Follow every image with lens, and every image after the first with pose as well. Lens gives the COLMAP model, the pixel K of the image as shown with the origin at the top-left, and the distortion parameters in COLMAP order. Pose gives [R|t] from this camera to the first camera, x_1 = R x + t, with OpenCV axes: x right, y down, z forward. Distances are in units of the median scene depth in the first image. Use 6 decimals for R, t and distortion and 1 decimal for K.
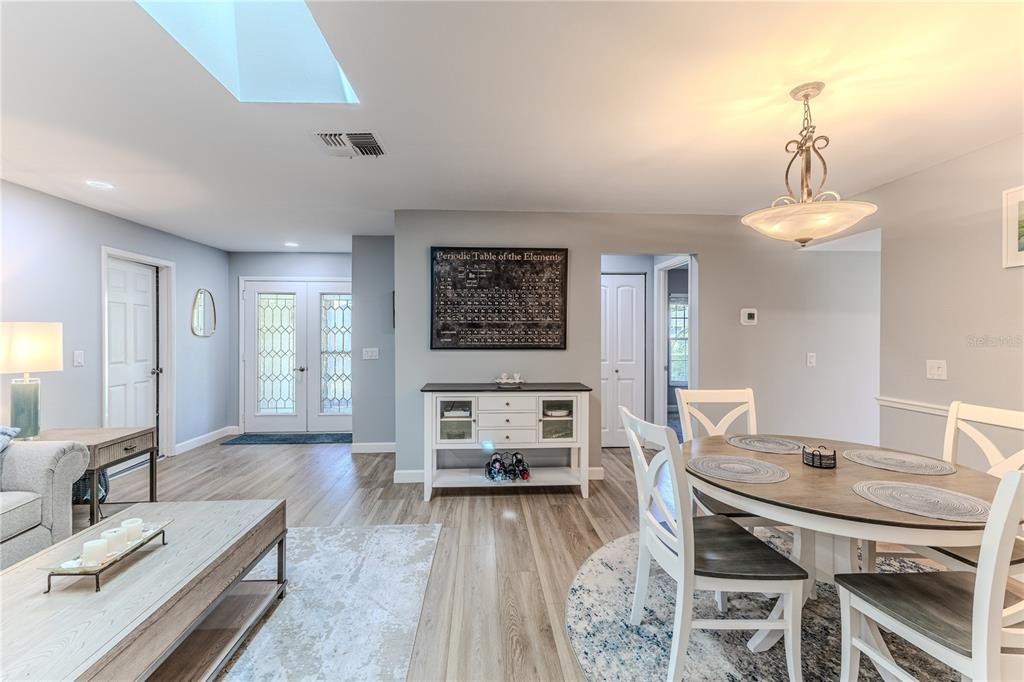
lens RADIAL K [[444.4, 0, 512.0], [0, 444.4, 341.0], [0, 0, 1]] dist [0.002113, -0.000517]
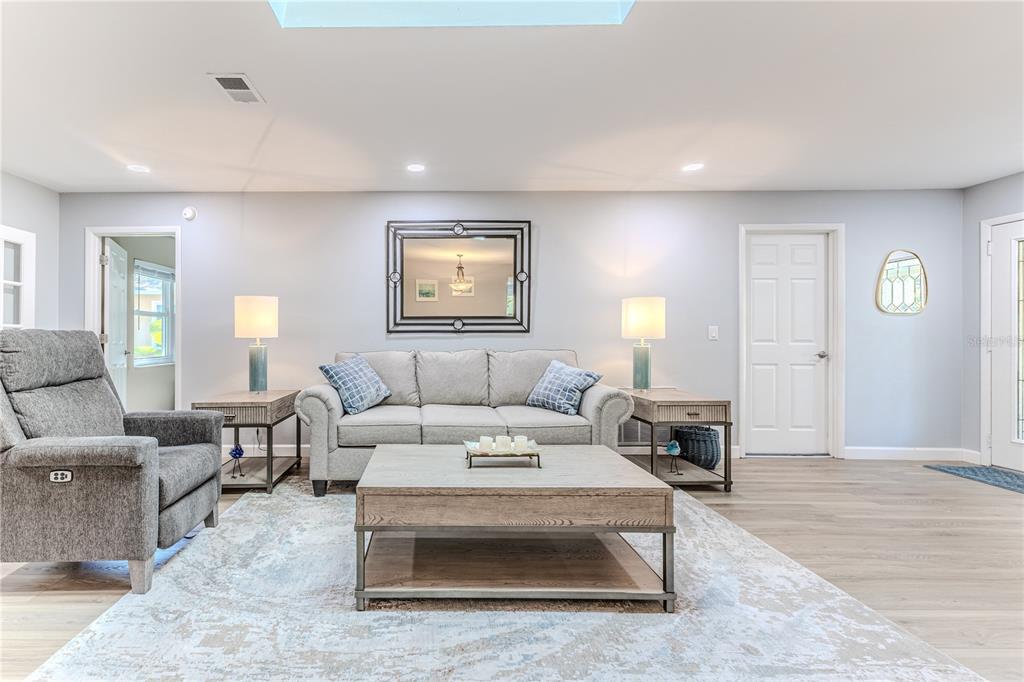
lens RADIAL K [[449.4, 0, 414.6], [0, 449.4, 337.6], [0, 0, 1]] dist [0.003159, 0.000262]
pose [[-0.087282, 0.002979, -0.996179, 0.176906], [-0.019077, 0.999807, 0.004661, 0.055843], [0.996001, 0.019411, -0.087208, 0.348171]]
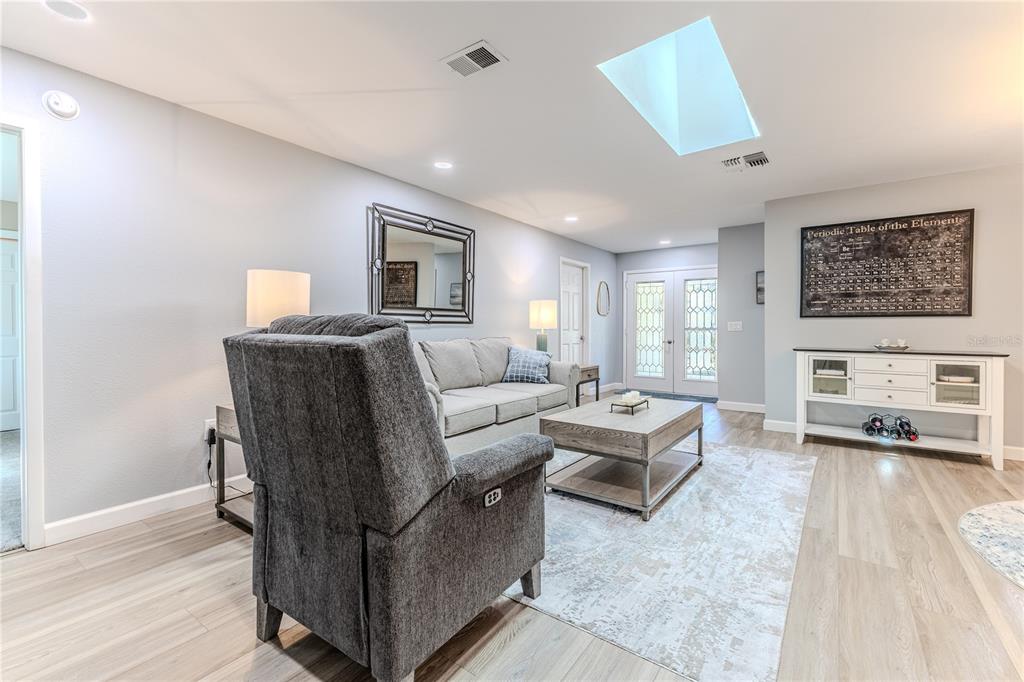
lens RADIAL K [[447.7, 0, 507.4], [0, 447.7, 329.2], [0, 0, 1]] dist [0.002722, -0.000137]
pose [[0.761234, 0.002922, -0.648471, -0.009629], [-0.014059, 0.999829, -0.011998, 0.072738], [0.648325, 0.018250, 0.761145, -0.360815]]
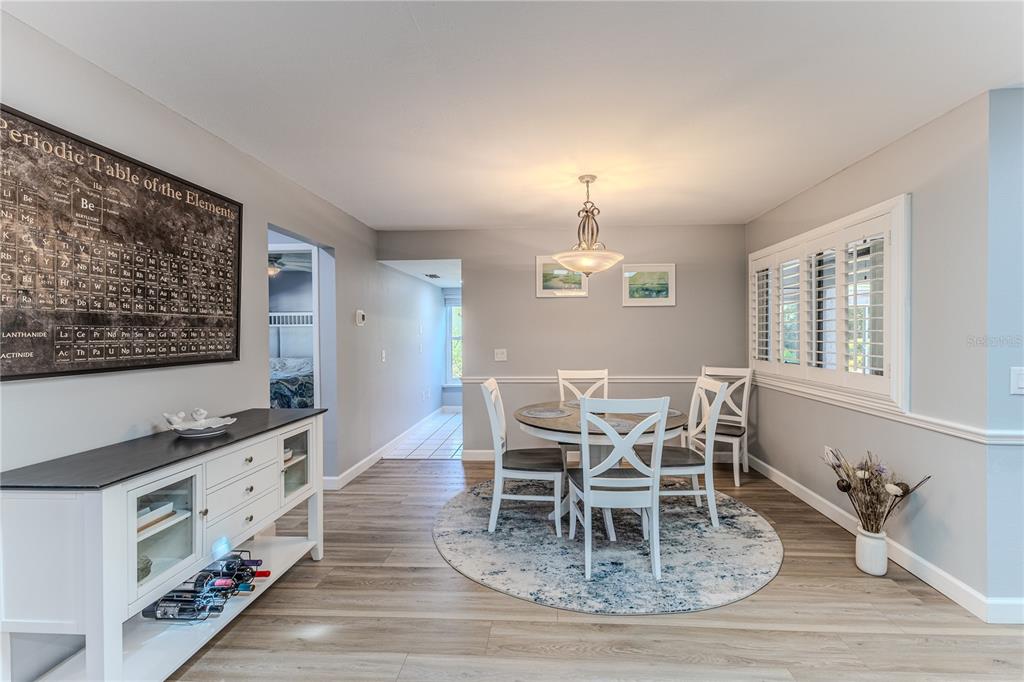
lens RADIAL K [[444.4, 0, 512.0], [0, 444.4, 341.0], [0, 0, 1]] dist [0.002113, -0.000517]
pose [[0.130663, -0.021424, 0.991195, -0.471806], [0.026038, 0.999496, 0.018171, -0.010497], [-0.991085, 0.023434, 0.131155, 0.532544]]
